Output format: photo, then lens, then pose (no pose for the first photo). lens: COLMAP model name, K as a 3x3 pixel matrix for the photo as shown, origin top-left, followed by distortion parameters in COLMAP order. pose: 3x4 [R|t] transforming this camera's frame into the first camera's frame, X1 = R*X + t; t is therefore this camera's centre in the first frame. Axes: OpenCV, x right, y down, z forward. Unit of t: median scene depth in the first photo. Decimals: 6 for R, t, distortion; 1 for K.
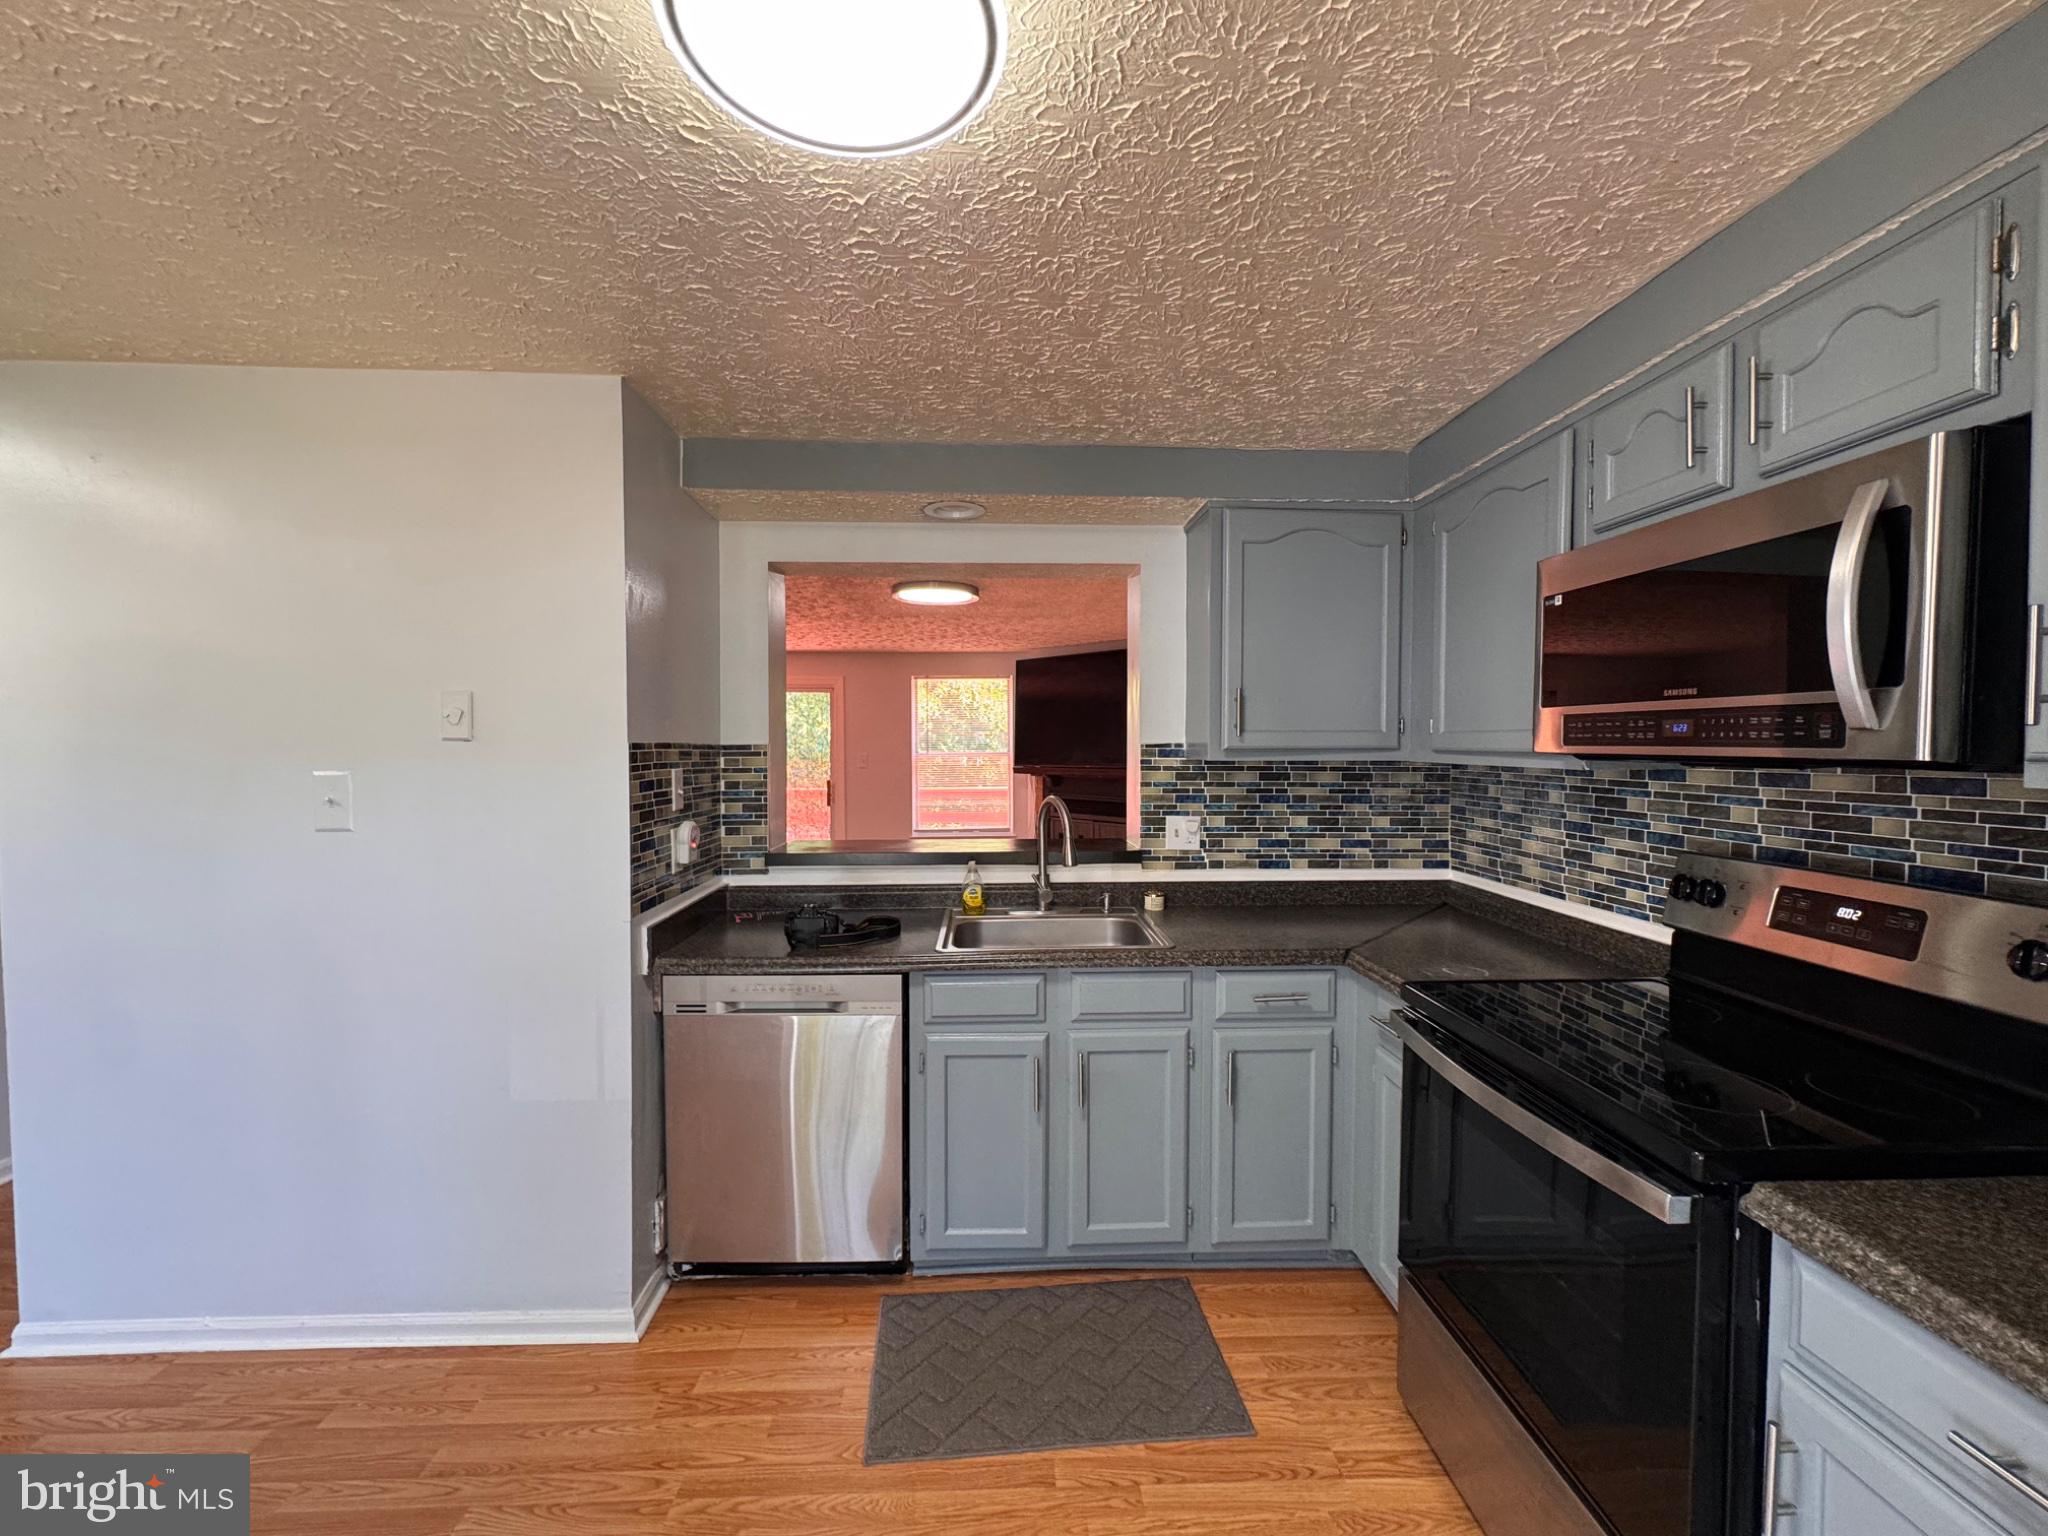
lens RADIAL K [[834.3, 0, 1025.5], [0, 834.3, 769.6], [0, 0, 1]] dist [-0.003653, 0.000850]
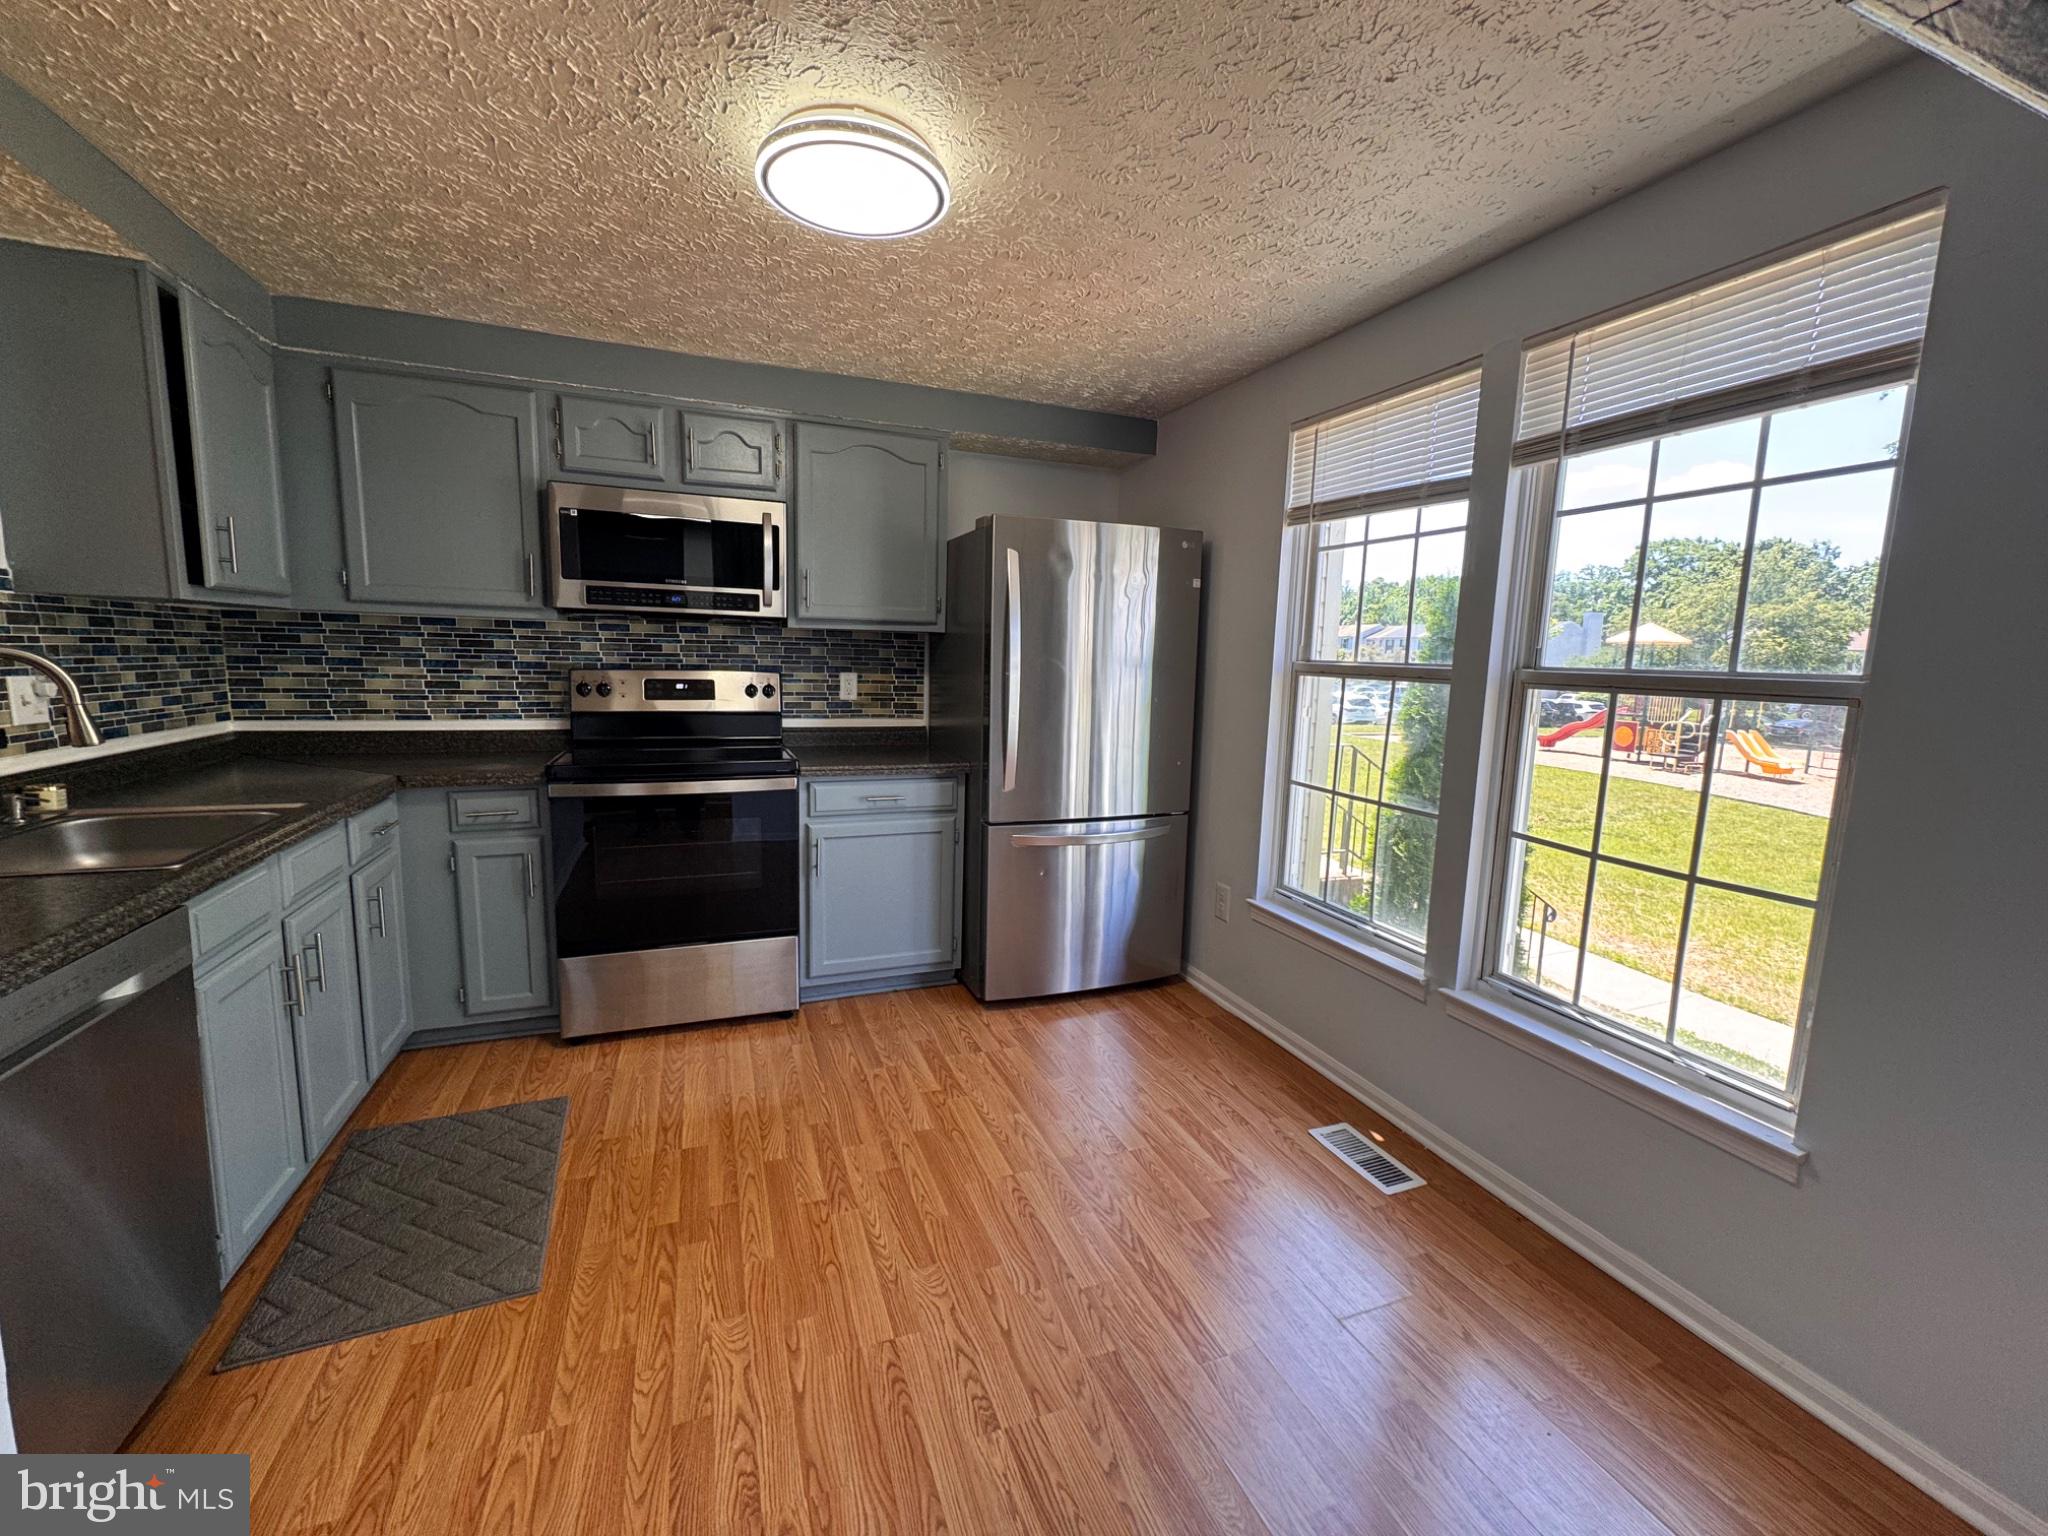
lens RADIAL K [[834.3, 0, 1027.4], [0, 834.3, 766.1], [0, 0, 1]] dist [-0.003653, 0.000850]
pose [[-0.327447, -0.138184, 0.934711, -1.016017], [0.000574, 0.989219, 0.146443, 0.039439], [-0.944869, 0.048489, -0.323837, 0.592907]]
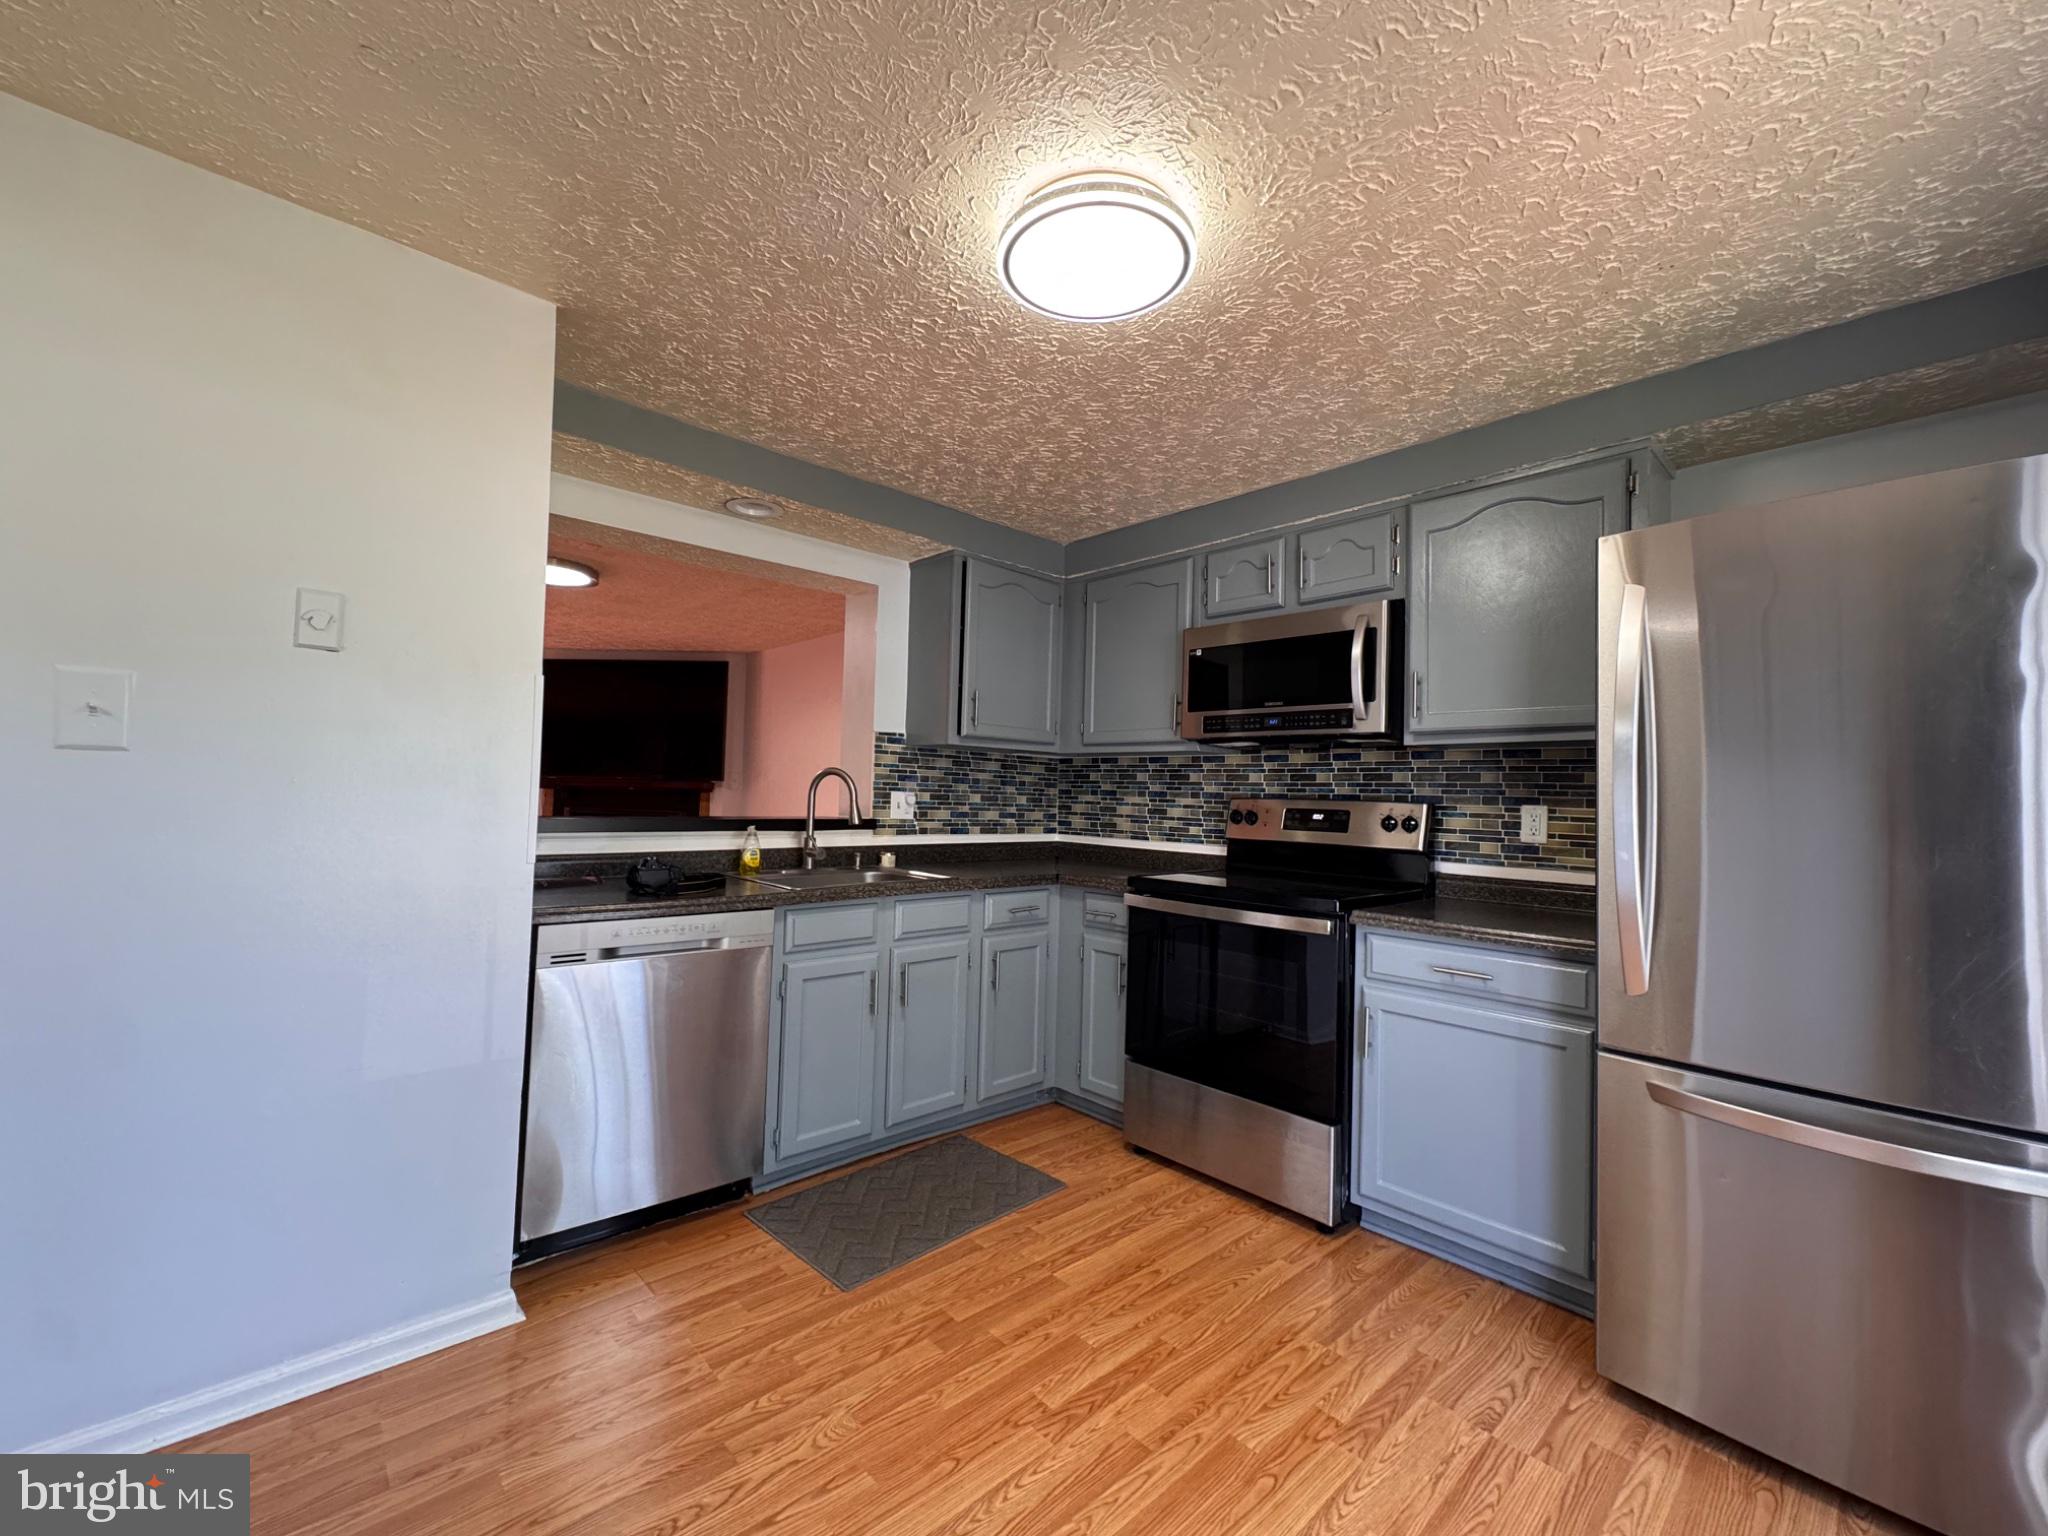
lens RADIAL K [[834.3, 0, 1023.2], [0, 834.3, 767.4], [0, 0, 1]] dist [-0.003653, 0.000850]
pose [[0.760919, 0.042528, 0.647451, -0.653603], [-0.007487, 0.998359, -0.056778, 0.120614], [-0.648803, 0.038356, 0.759989, -0.084025]]
